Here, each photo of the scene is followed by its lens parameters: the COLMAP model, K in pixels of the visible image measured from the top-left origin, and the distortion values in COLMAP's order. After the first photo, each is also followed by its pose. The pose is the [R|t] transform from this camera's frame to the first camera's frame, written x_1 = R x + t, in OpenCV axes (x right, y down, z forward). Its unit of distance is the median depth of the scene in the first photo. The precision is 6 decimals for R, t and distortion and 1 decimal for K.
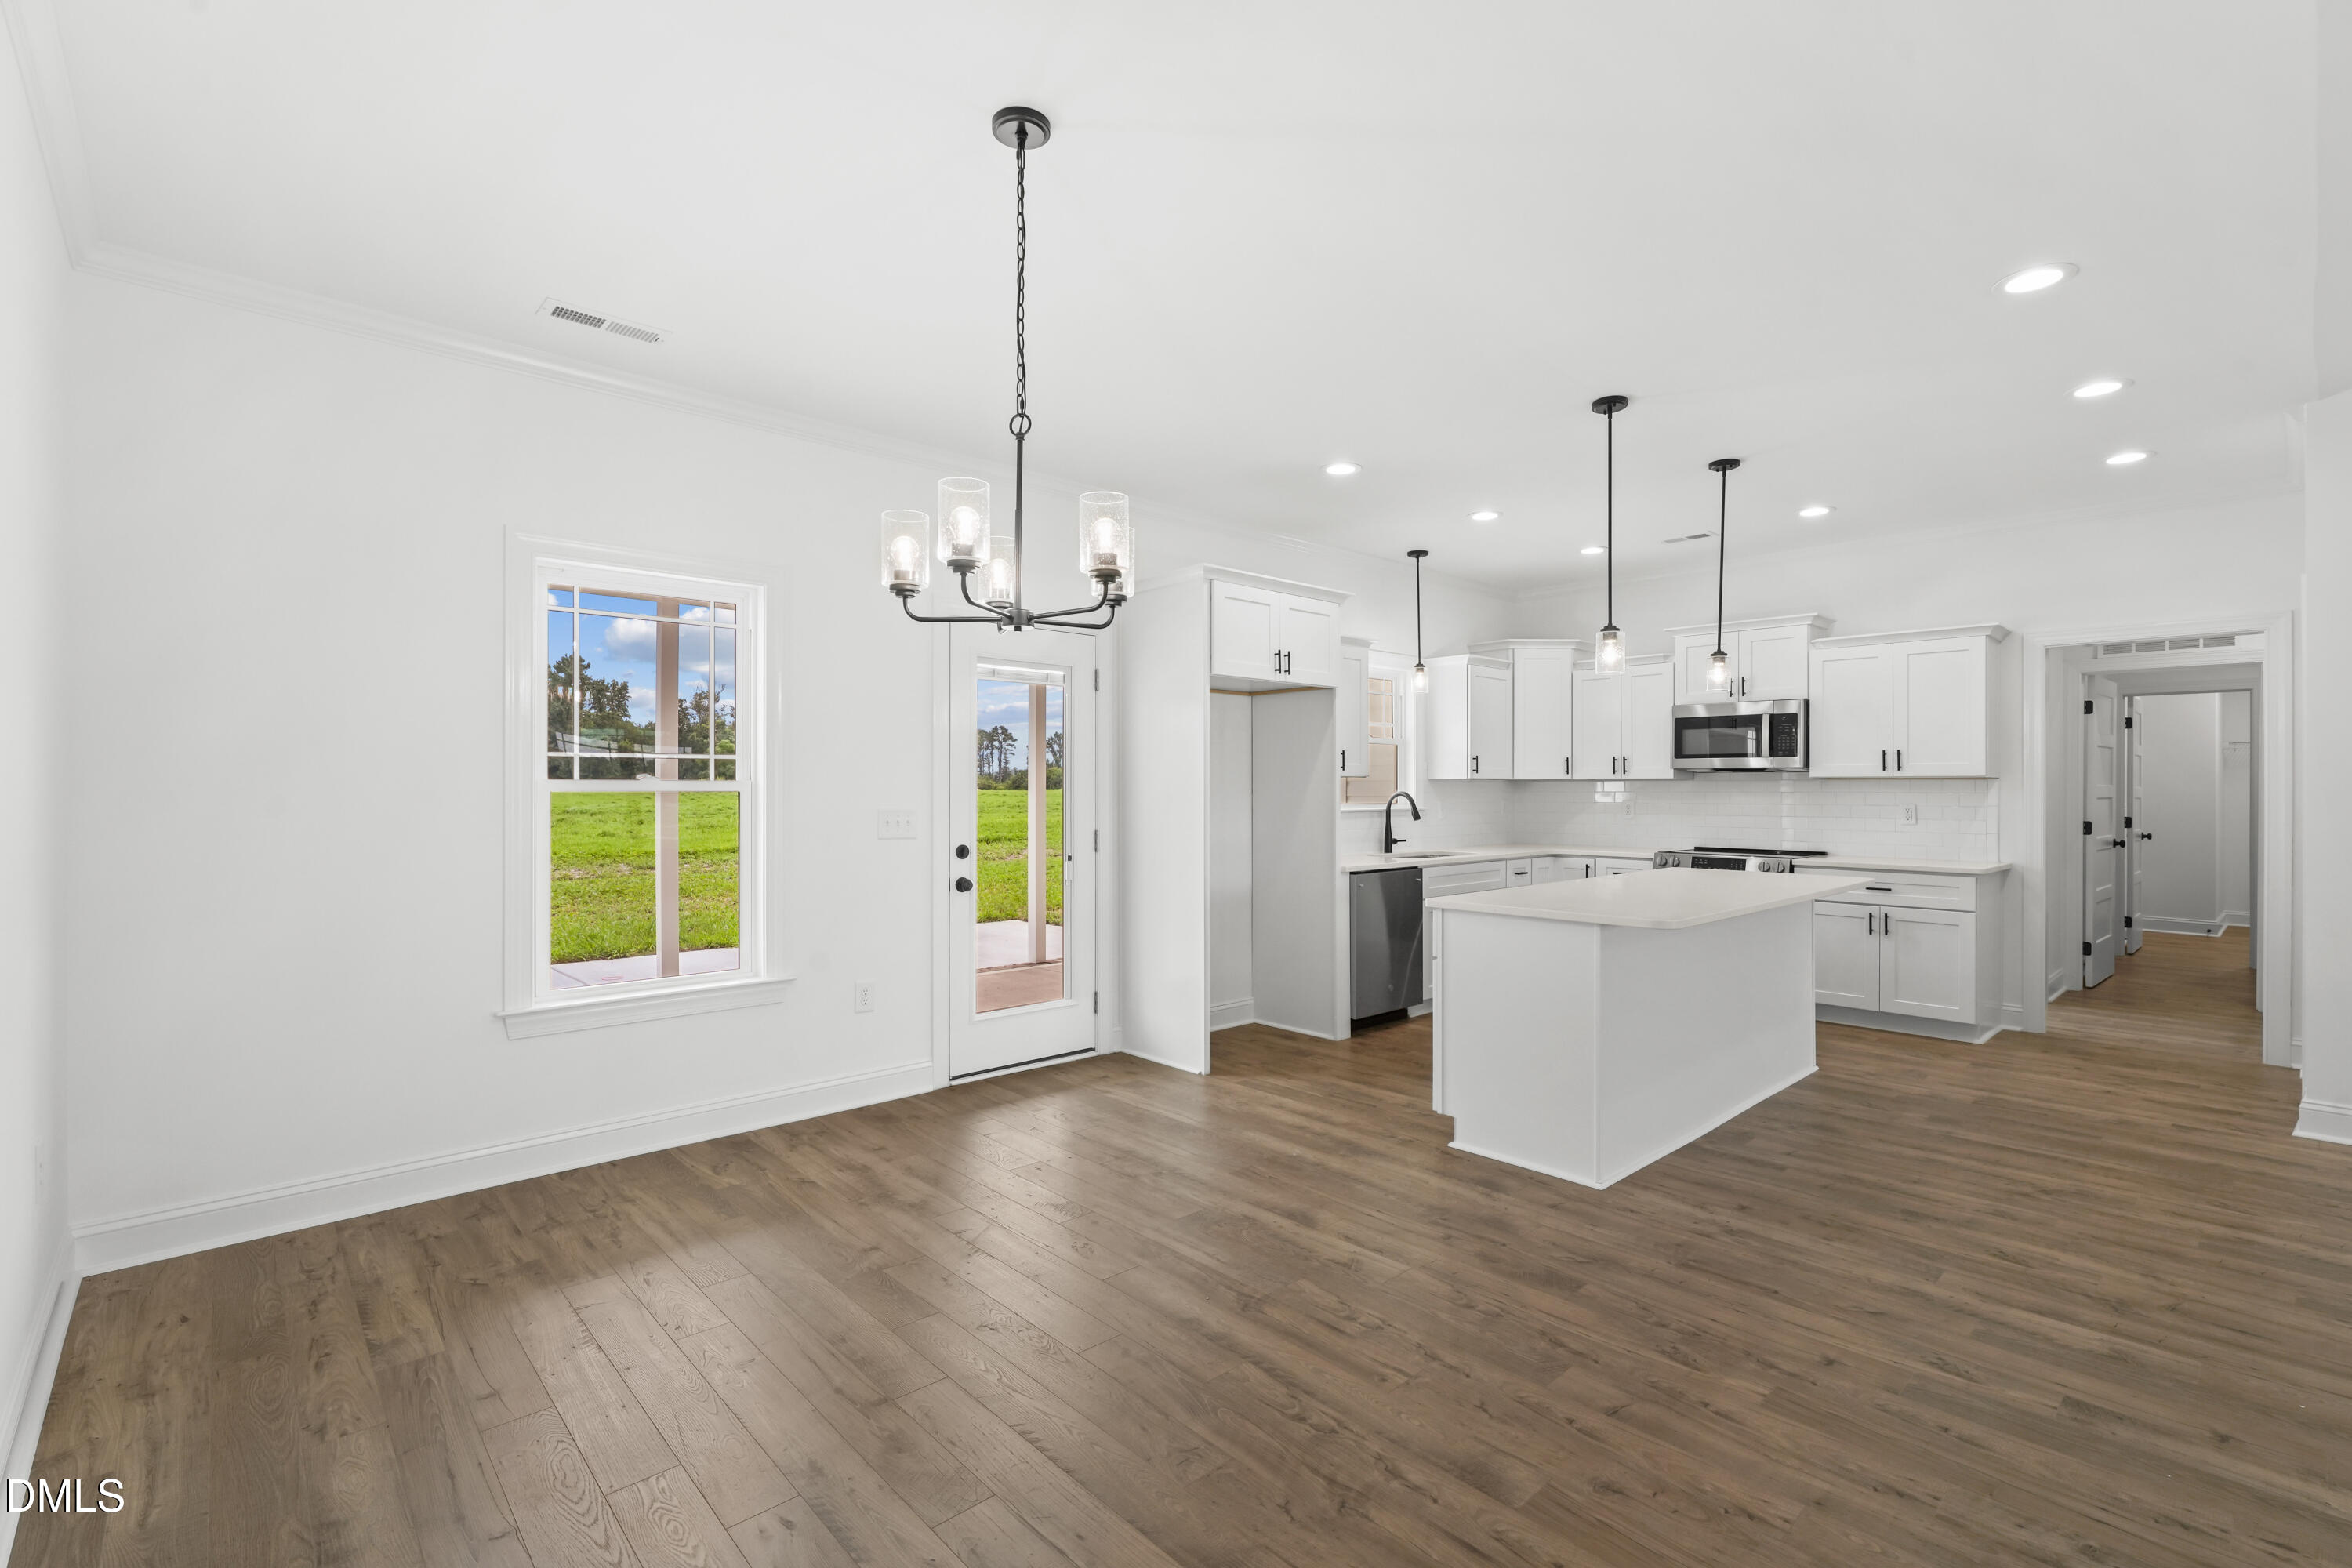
lens RADIAL K [[1052.3, 0, 1181.5], [0, 1052.3, 793.9], [0, 0, 1]] dist [-0.003051, 0.001760]
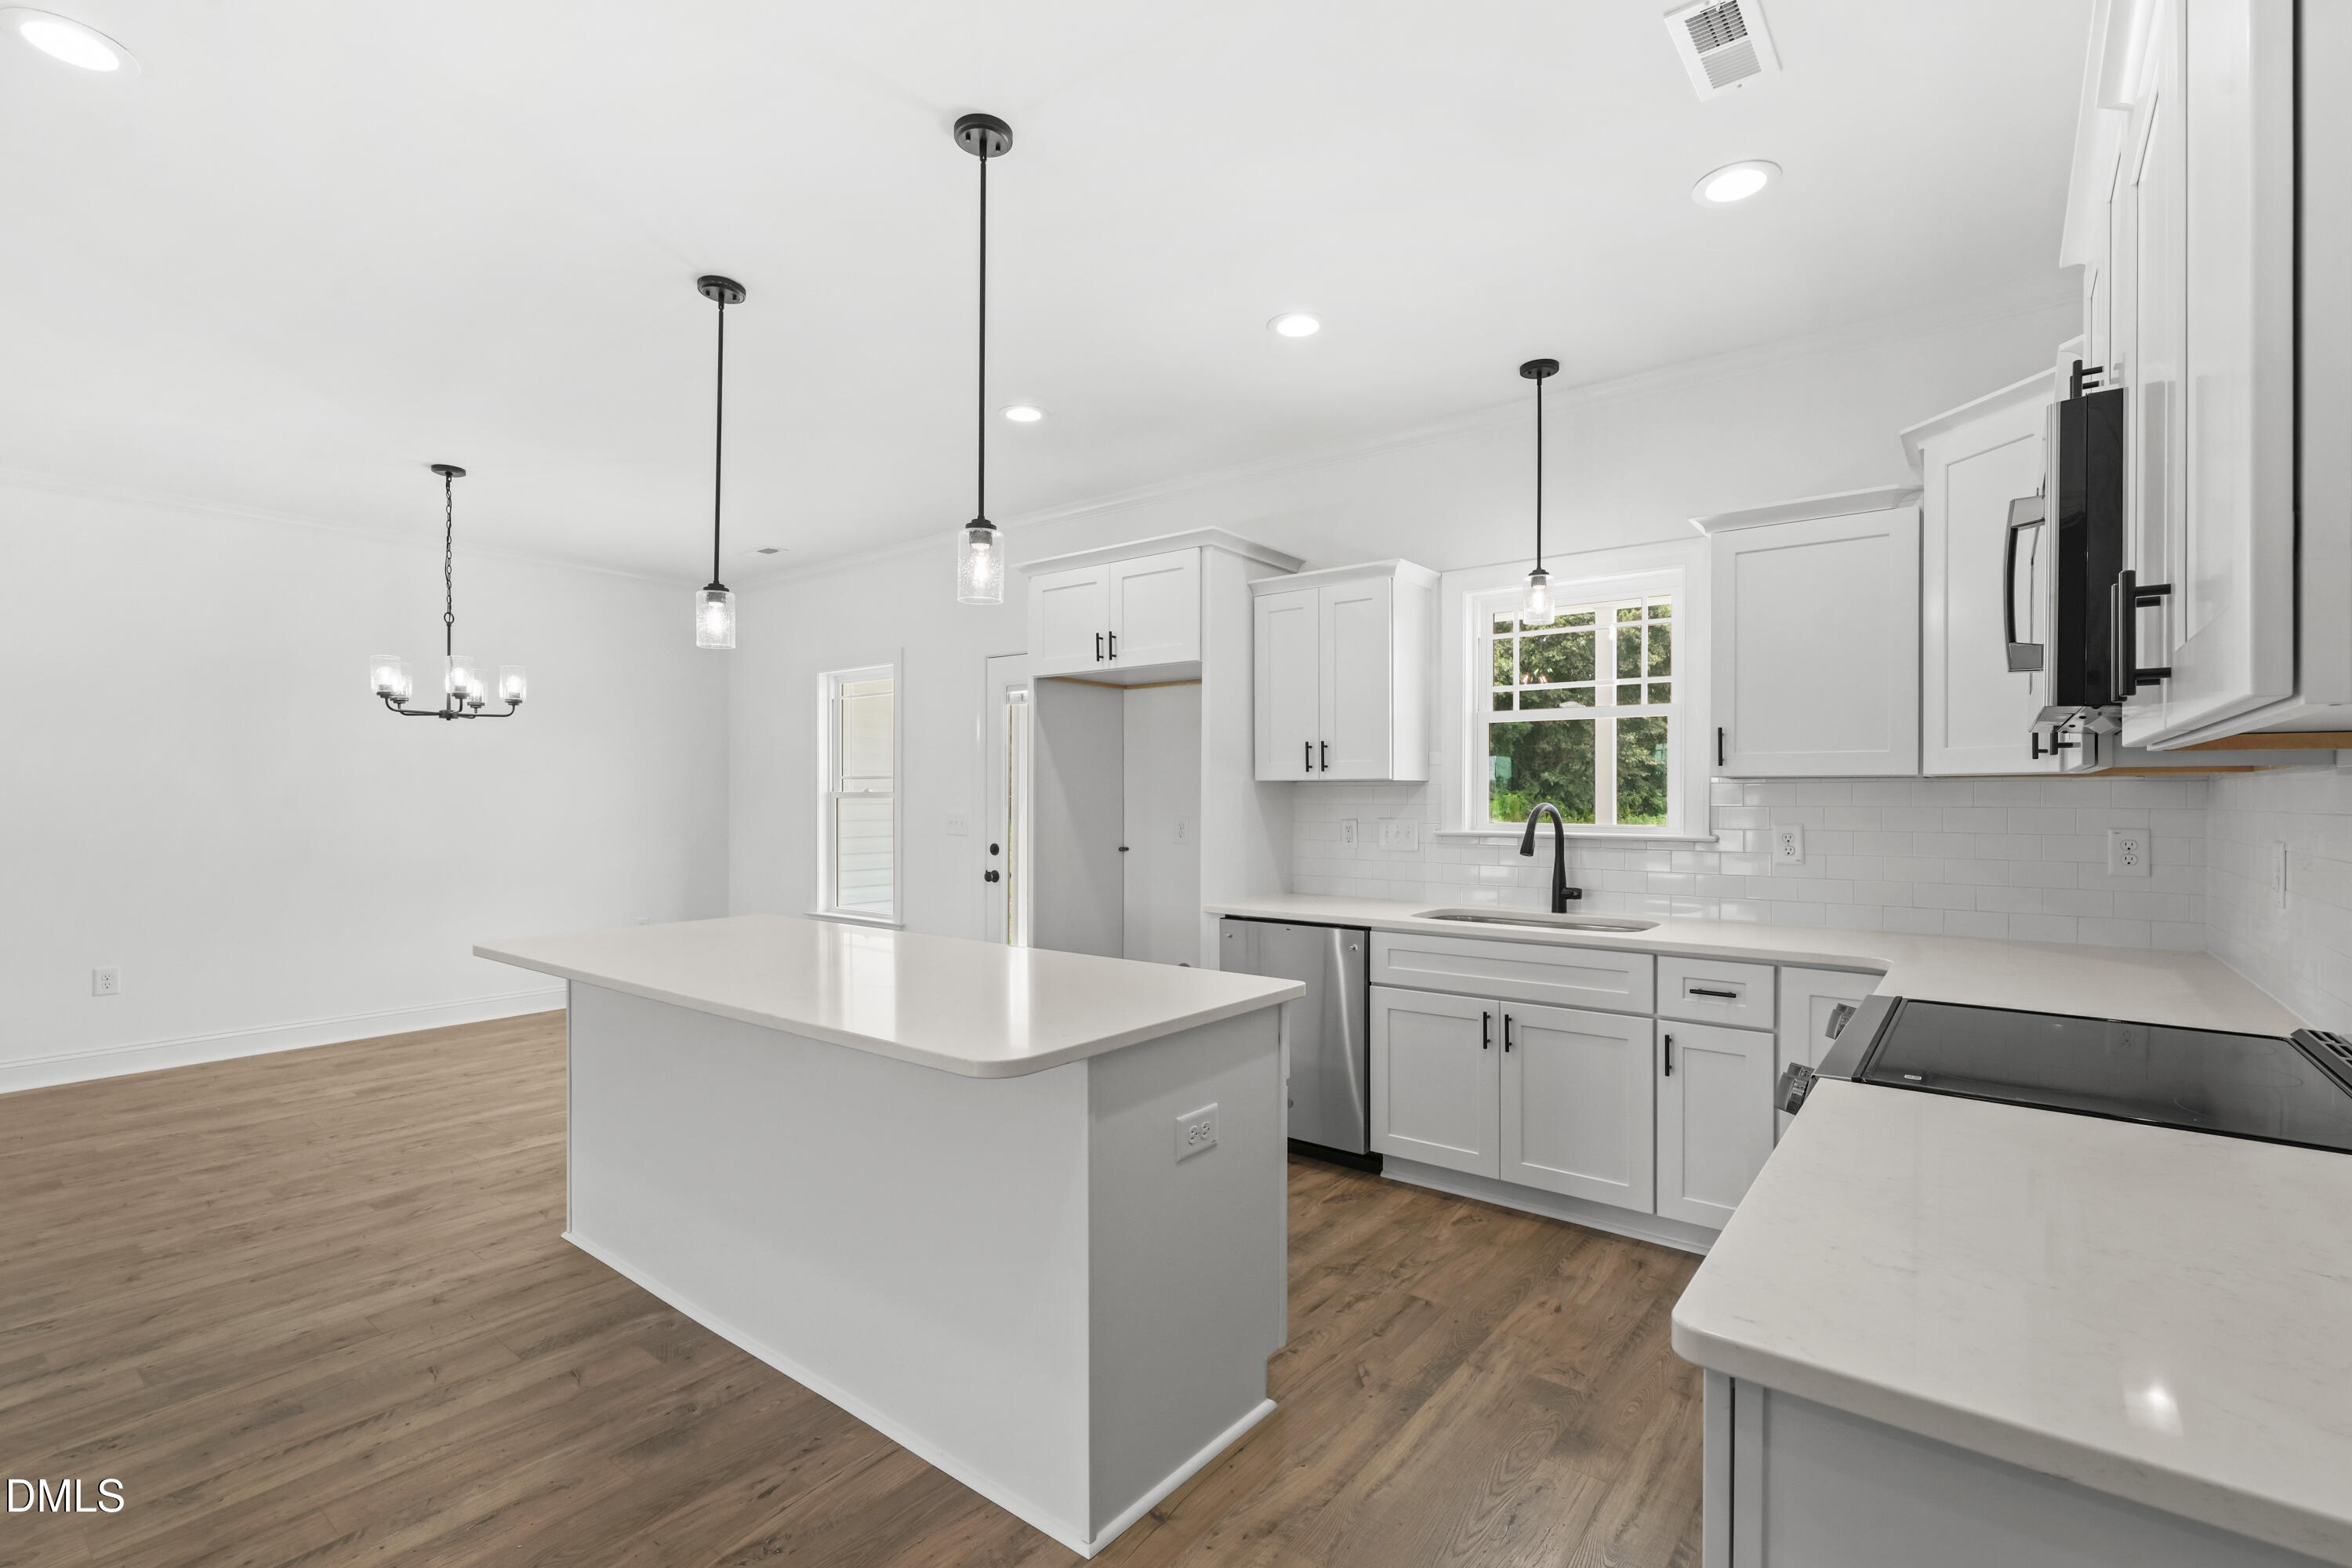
lens RADIAL K [[1052.3, 0, 1184.5], [0, 1052.3, 792.4], [0, 0, 1]] dist [-0.003051, 0.001760]
pose [[0.161340, -0.004126, -0.986890, 1.209838], [-0.005442, 0.999972, -0.005070, -0.006038], [0.986884, 0.006188, 0.161313, 1.207021]]
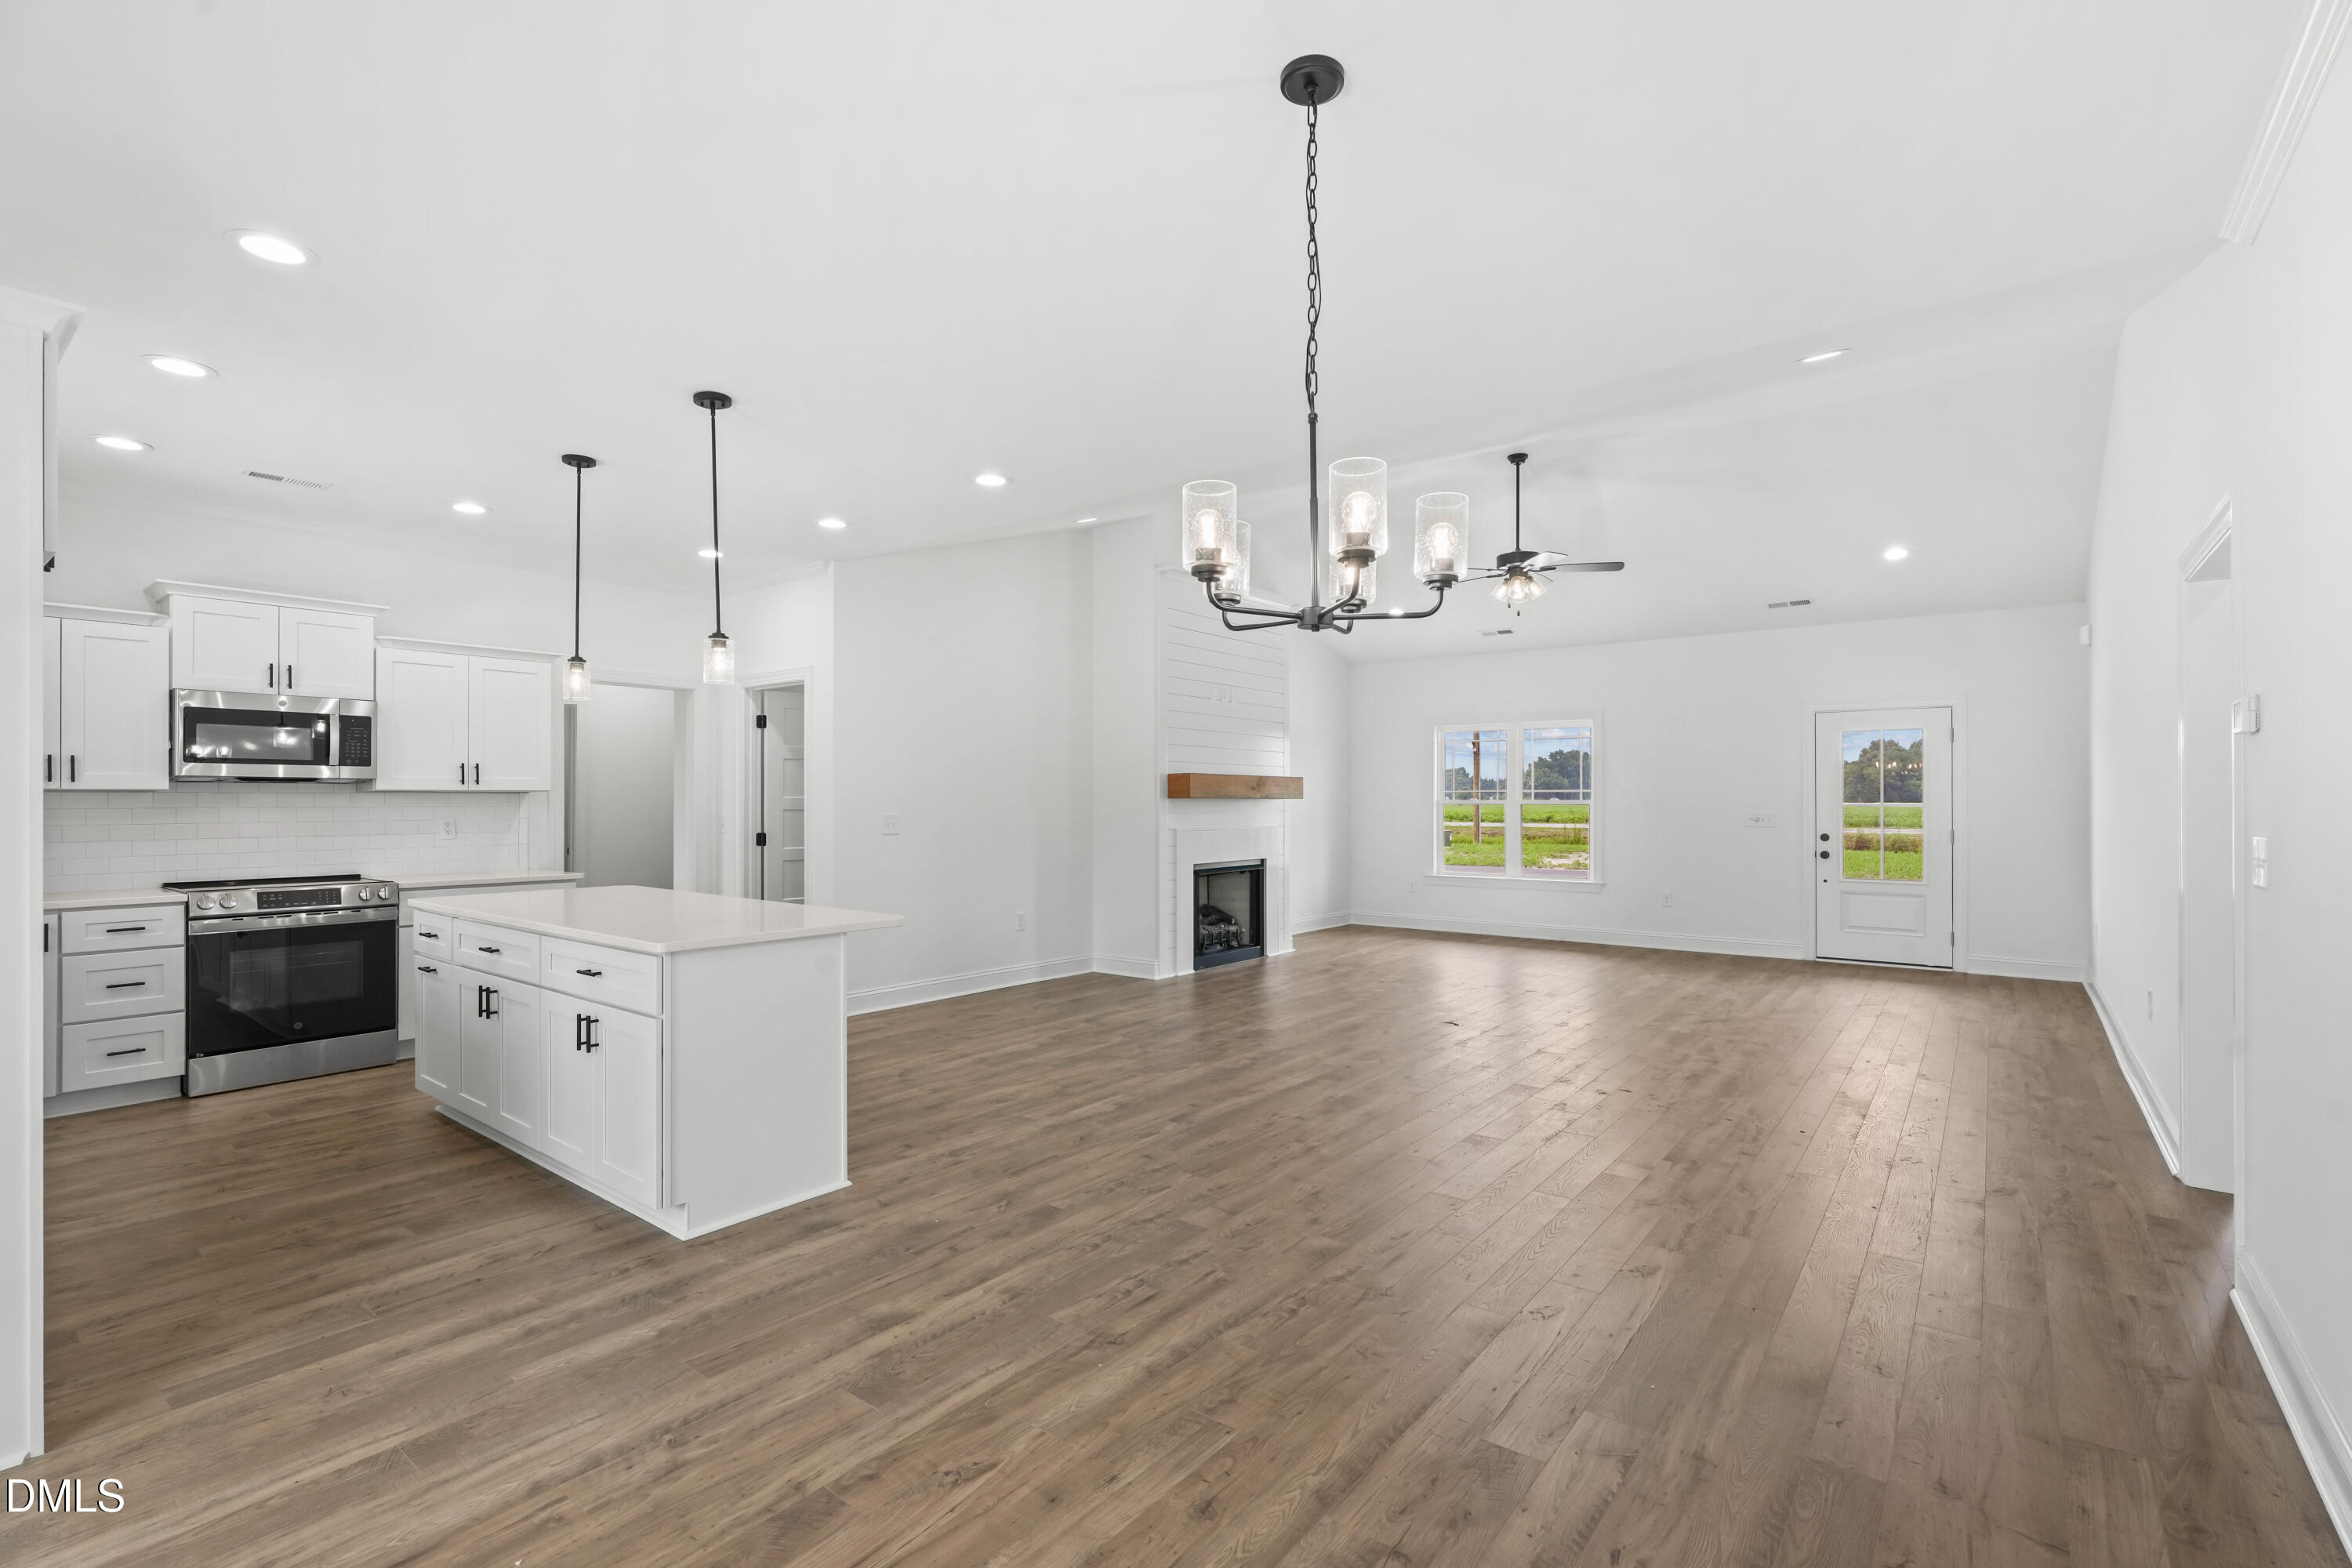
lens RADIAL K [[1052.3, 0, 1187.1], [0, 1052.3, 797.9], [0, 0, 1]] dist [-0.003051, 0.001760]
pose [[-0.163843, 0.002273, 0.986484, -0.603649], [0.006928, 0.999975, -0.001153, -0.005367], [-0.986462, 0.006646, -0.163855, 0.732008]]
